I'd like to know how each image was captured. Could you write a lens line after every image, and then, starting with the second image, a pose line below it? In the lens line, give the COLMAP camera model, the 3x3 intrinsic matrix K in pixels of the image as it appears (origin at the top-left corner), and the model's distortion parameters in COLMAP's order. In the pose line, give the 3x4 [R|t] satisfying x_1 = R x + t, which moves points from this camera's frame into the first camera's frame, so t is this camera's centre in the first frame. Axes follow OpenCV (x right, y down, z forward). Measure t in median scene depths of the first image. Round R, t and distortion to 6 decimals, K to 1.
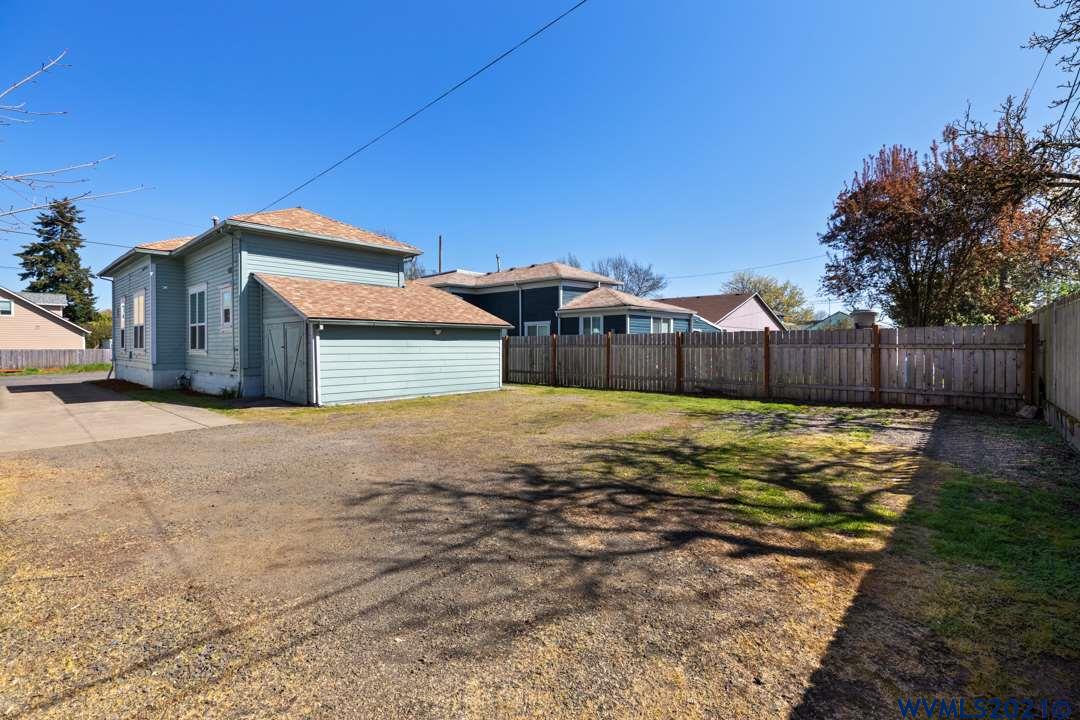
lens RADIAL K [[485.0, 0, 540.0], [0, 485.0, 360.0], [0, 0, 1]] dist [0.000074, -0.000128]
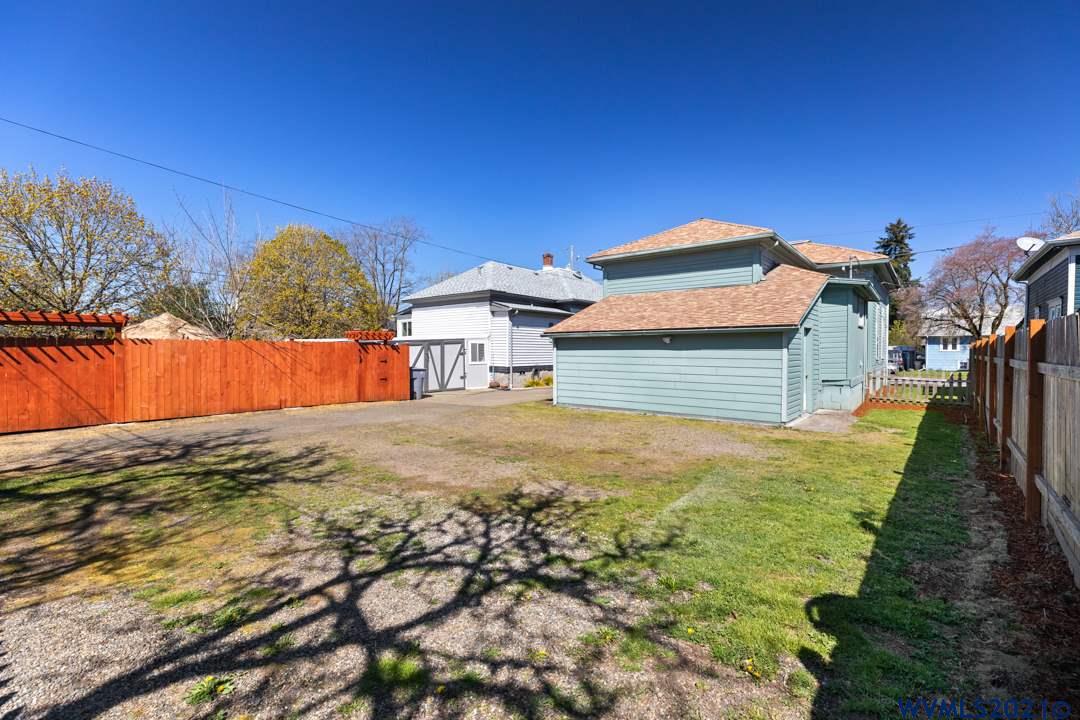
lens RADIAL K [[485.0, 0, 540.0], [0, 485.0, 360.0], [0, 0, 1]] dist [0.000074, -0.000128]
pose [[0.037810, 0.018778, -0.999108, 0.544221], [-0.028912, 0.999425, 0.017690, -0.028107], [0.998867, 0.028217, 0.038331, 0.663681]]
